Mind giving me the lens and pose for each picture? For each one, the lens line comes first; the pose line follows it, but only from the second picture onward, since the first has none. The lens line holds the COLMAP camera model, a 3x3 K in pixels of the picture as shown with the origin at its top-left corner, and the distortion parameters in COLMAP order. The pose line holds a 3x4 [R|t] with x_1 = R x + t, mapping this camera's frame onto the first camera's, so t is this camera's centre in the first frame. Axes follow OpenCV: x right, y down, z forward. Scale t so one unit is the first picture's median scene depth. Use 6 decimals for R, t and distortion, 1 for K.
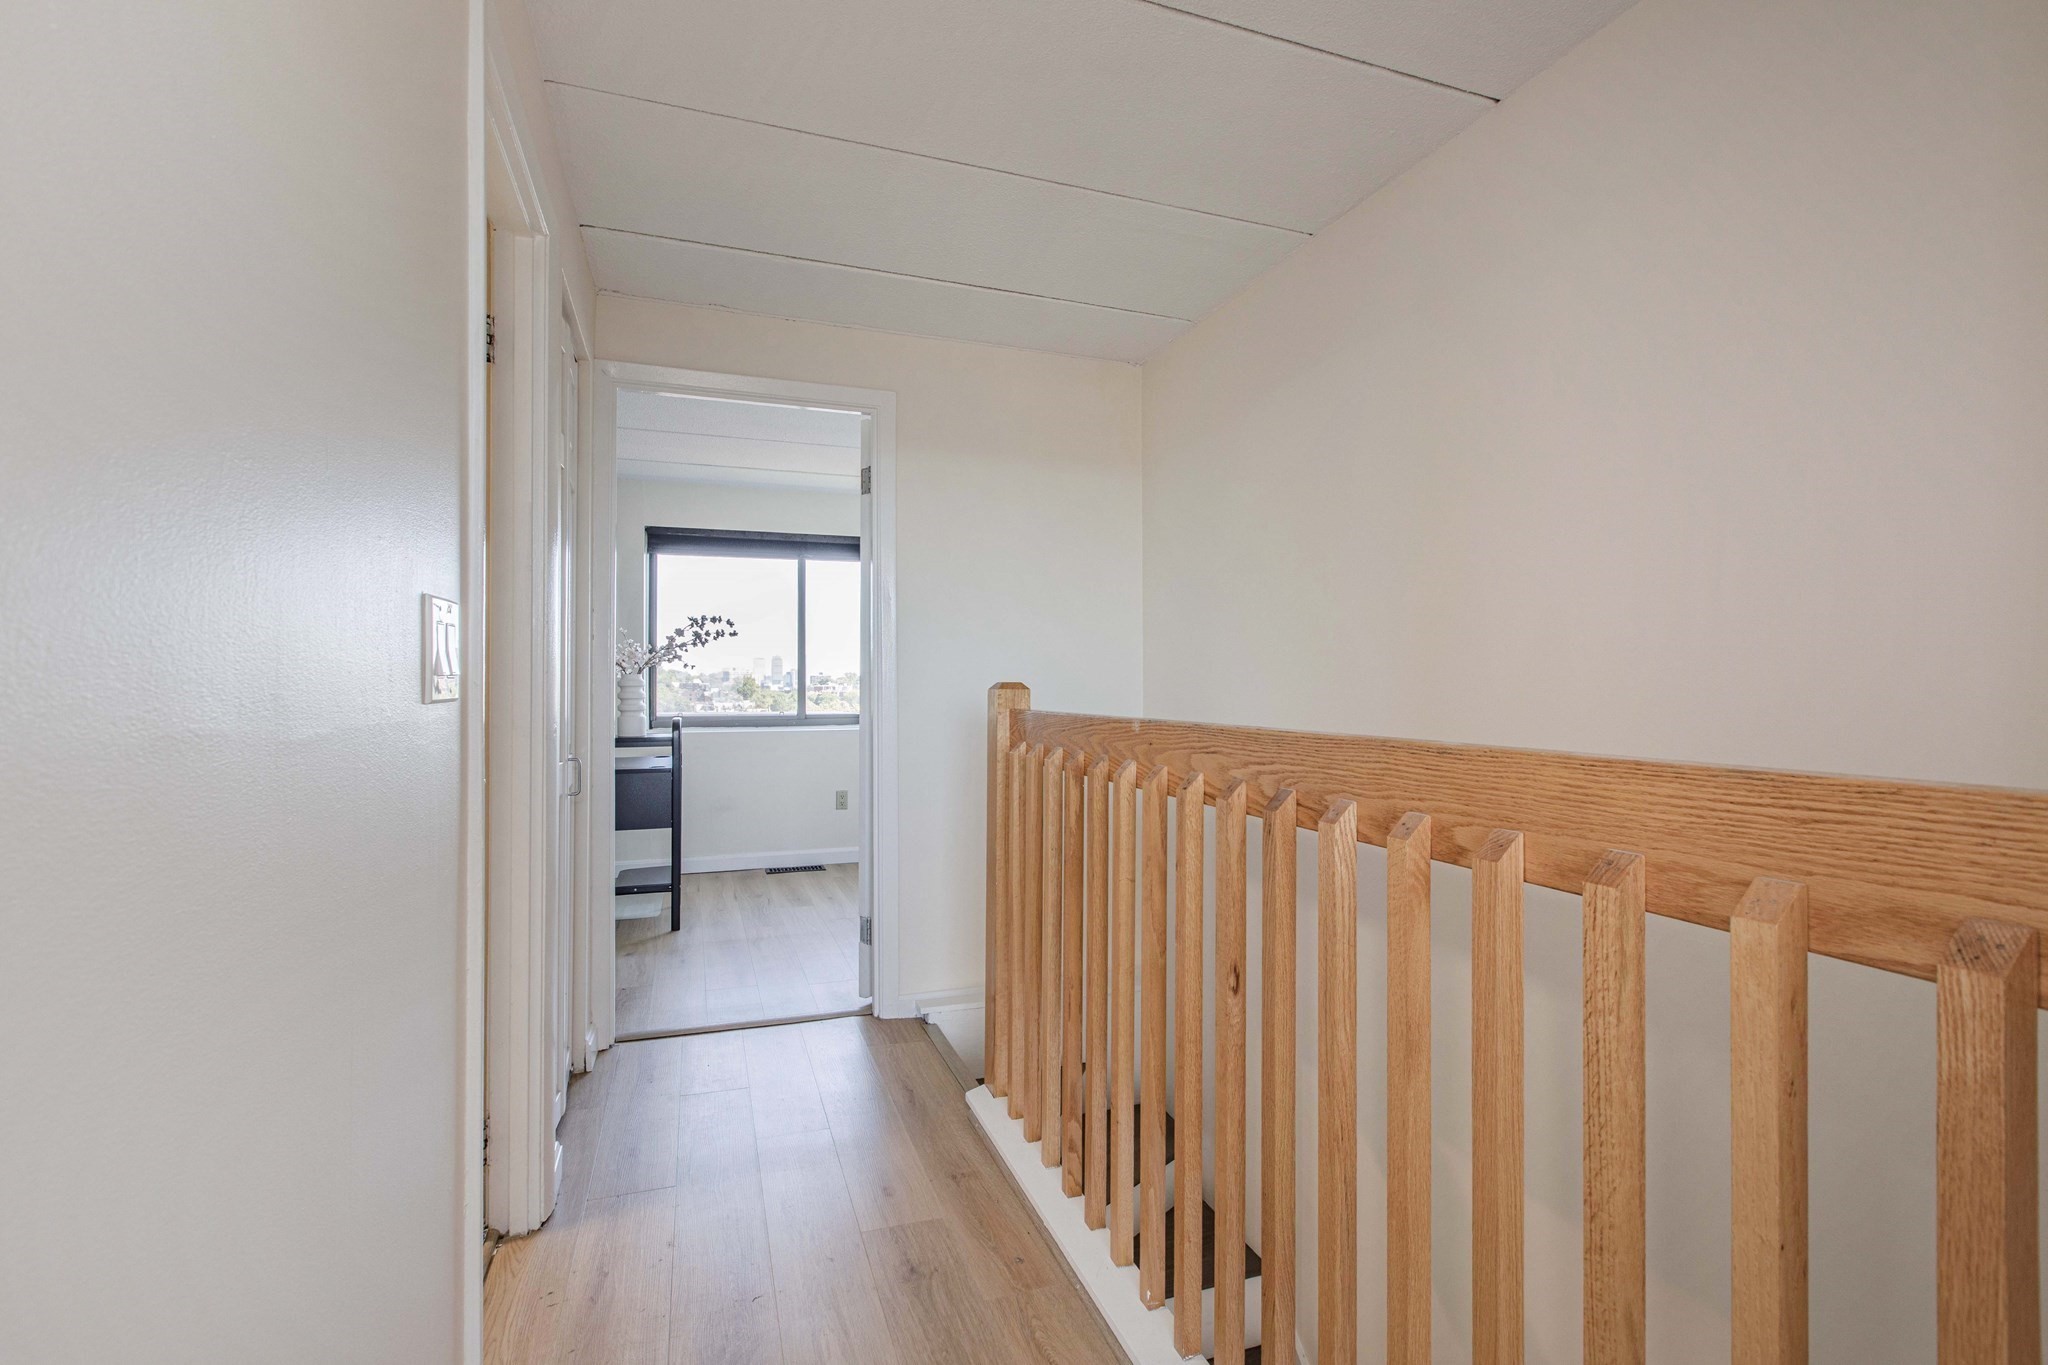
lens RADIAL K [[936.7, 0, 1019.9], [0, 936.7, 682.5], [0, 0, 1]] dist [-0.002370, 0.000507]
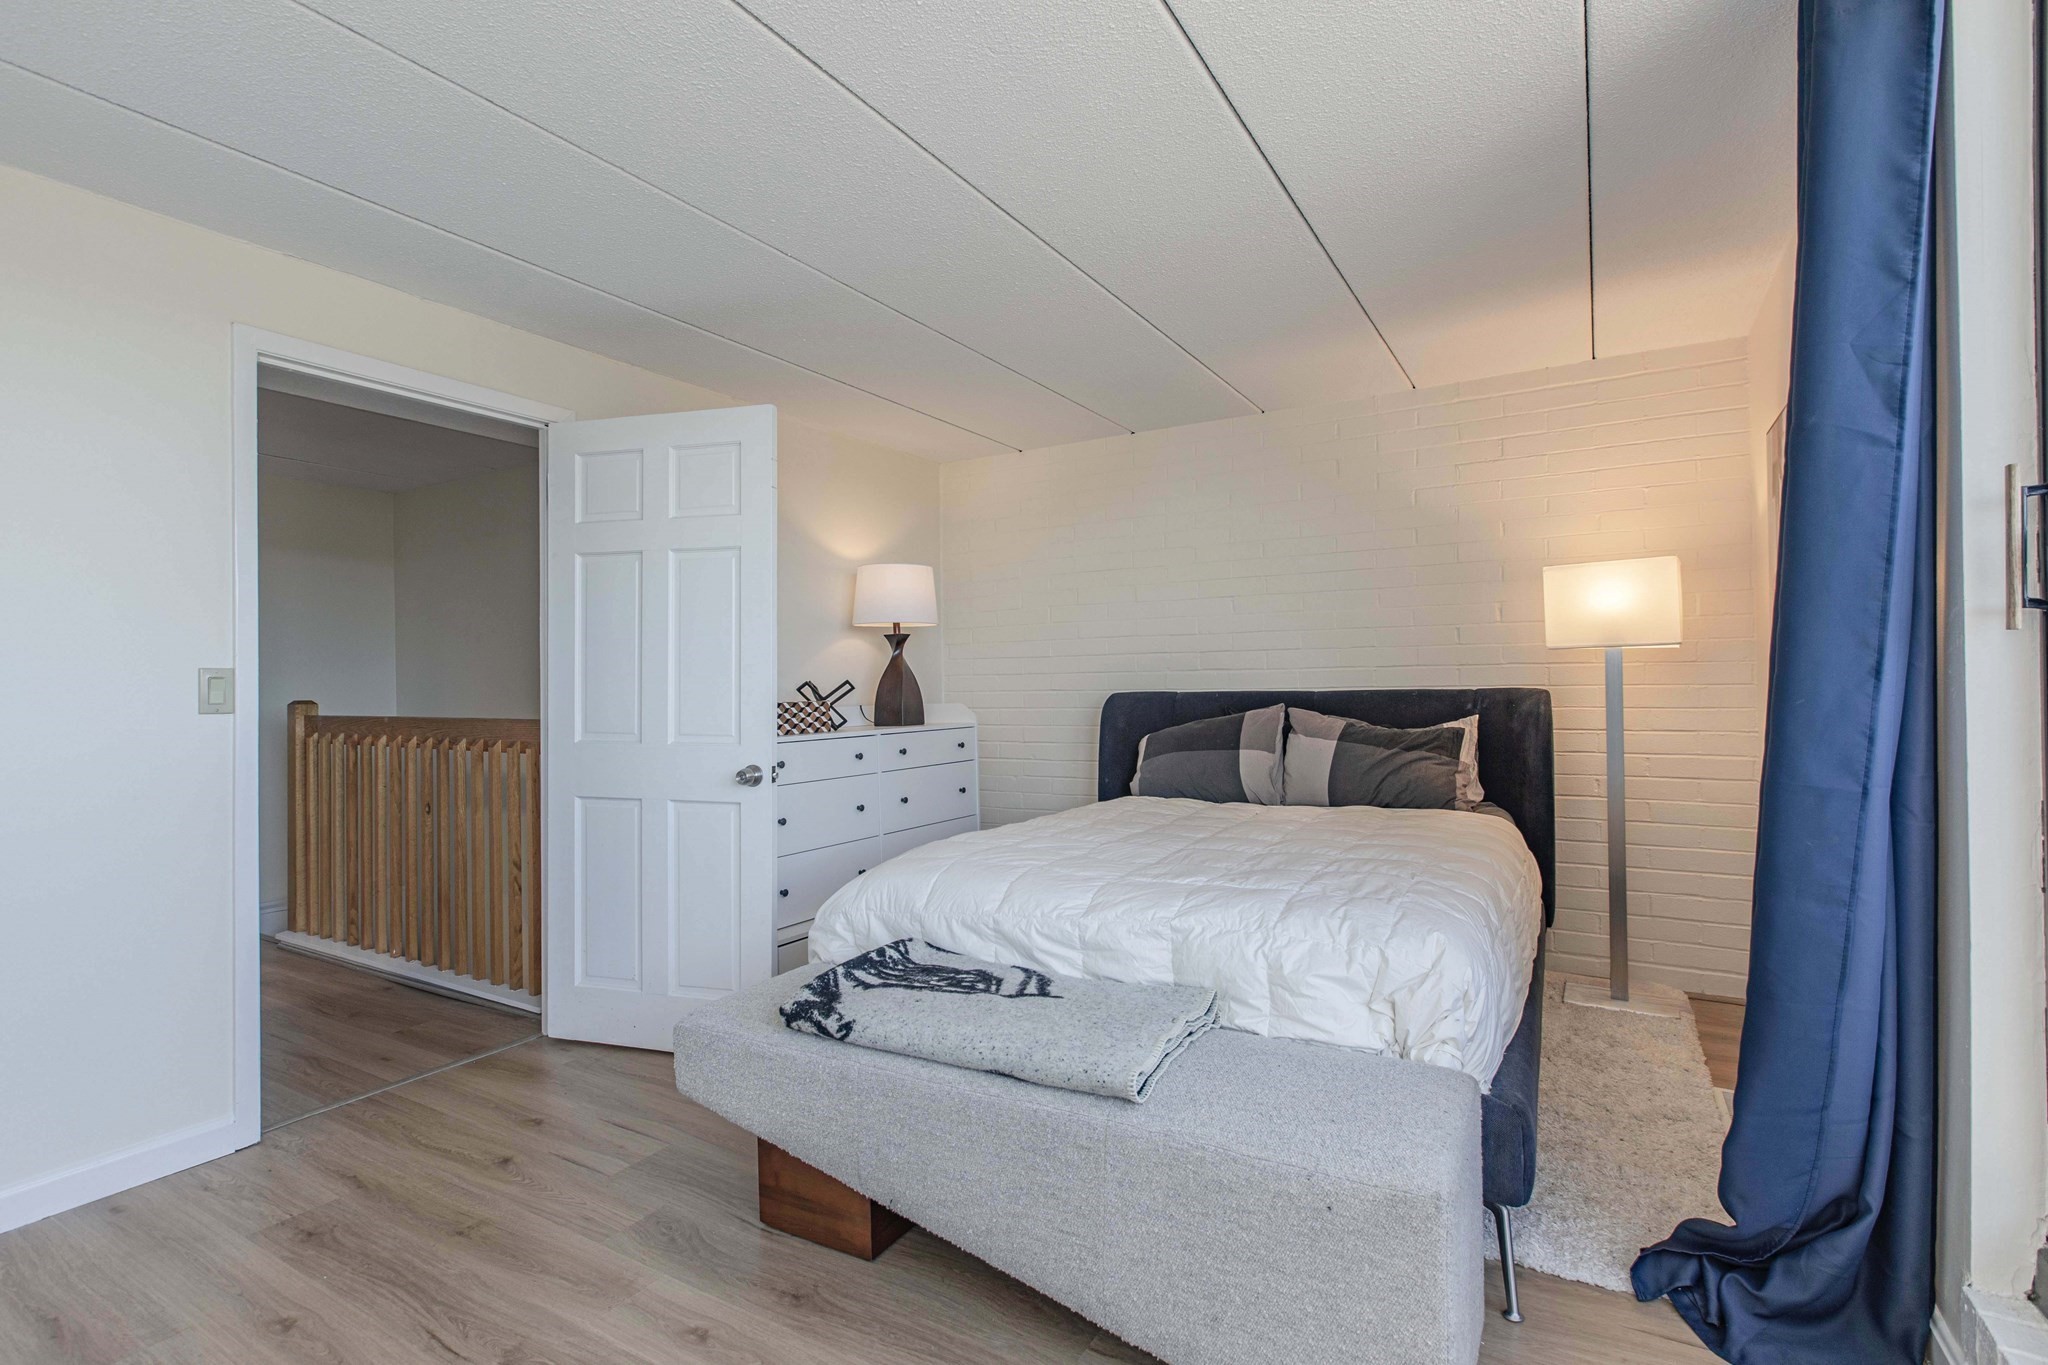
lens RADIAL K [[936.7, 0, 983.5], [0, 936.7, 682.5], [0, 0, 1]] dist [-0.002370, 0.000507]
pose [[0.775633, -0.009770, 0.631109, -0.163783], [0.012800, 0.999918, -0.000252, -0.022089], [-0.631055, 0.008274, 0.775694, -1.492414]]
